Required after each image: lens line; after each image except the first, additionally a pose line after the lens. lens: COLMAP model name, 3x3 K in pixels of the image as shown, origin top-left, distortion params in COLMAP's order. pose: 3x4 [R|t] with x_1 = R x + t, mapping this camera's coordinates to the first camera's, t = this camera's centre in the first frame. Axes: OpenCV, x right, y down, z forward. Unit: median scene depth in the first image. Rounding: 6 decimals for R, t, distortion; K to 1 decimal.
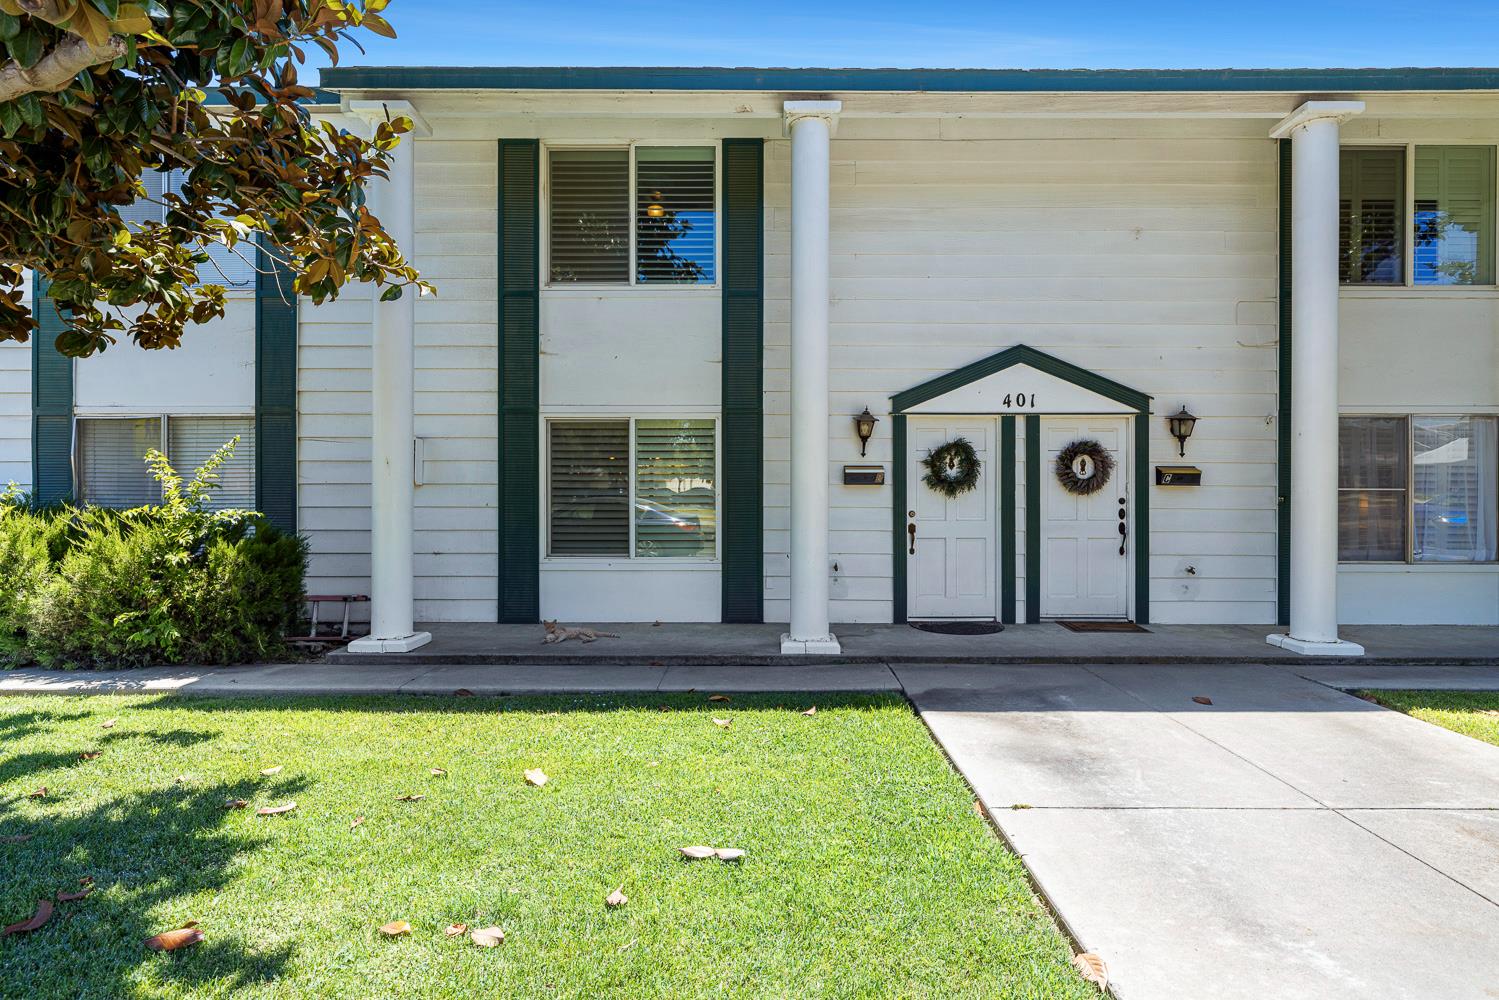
lens RADIAL K [[779.7, 0, 748.6], [0, 779.7, 493.1], [0, 0, 1]] dist [-0.000514, 0.001238]
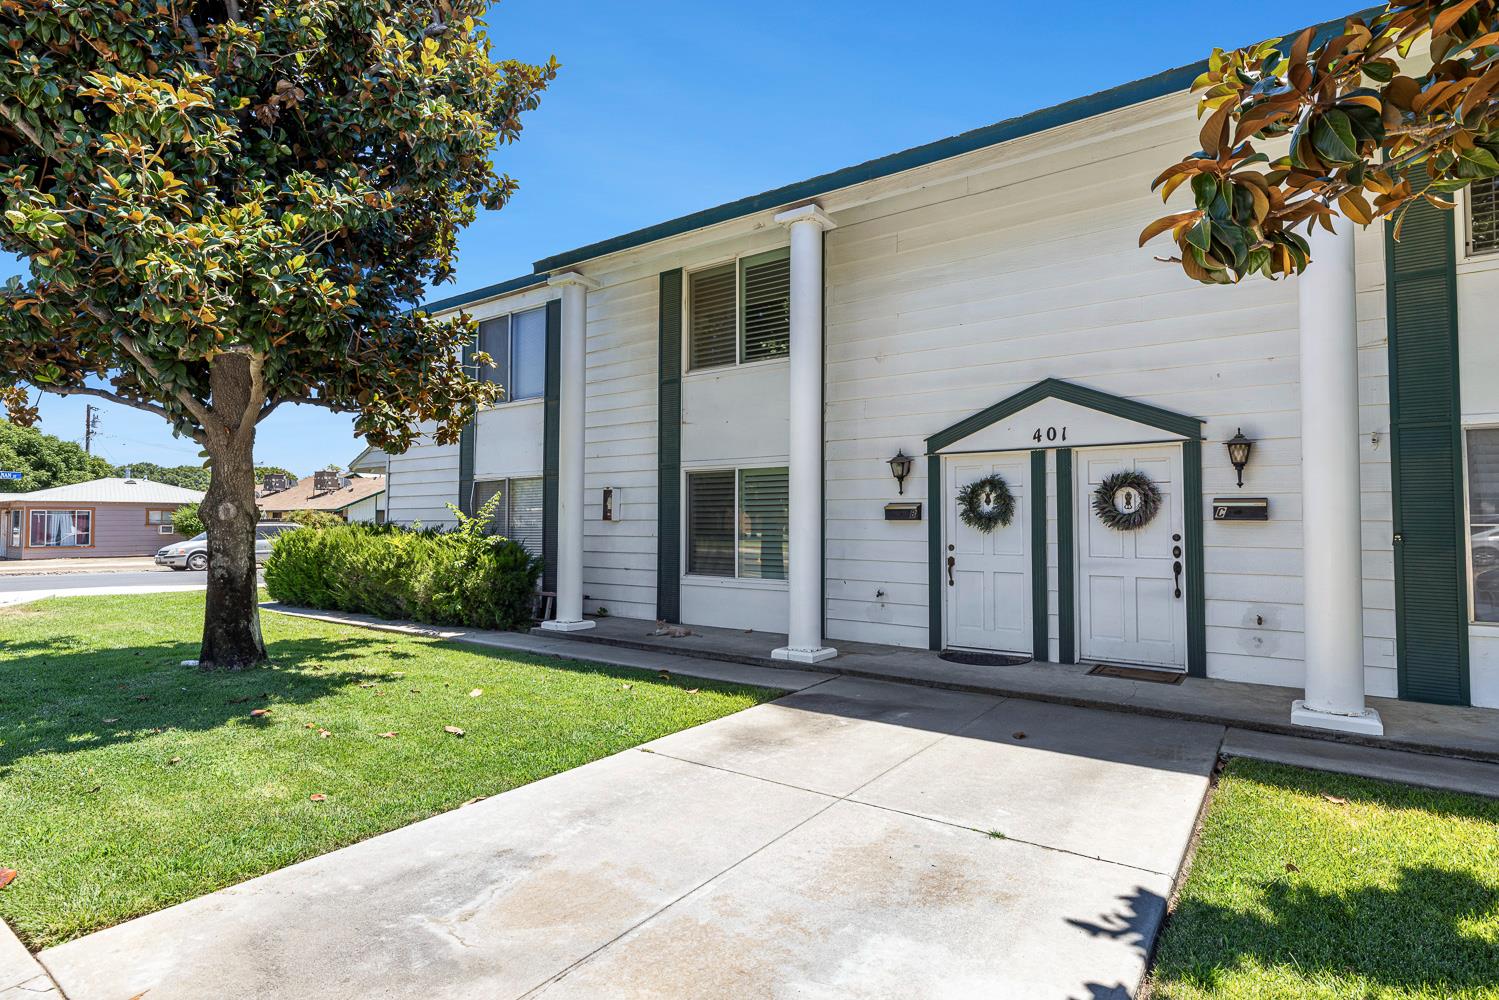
lens RADIAL K [[779.7, 0, 748.6], [0, 779.7, 493.1], [0, 0, 1]] dist [-0.000514, 0.001238]
pose [[0.807974, -0.021928, -0.588810, 0.619873], [-0.003767, 0.999095, -0.042377, -0.001168], [0.589206, 0.036457, 0.807160, -0.019815]]
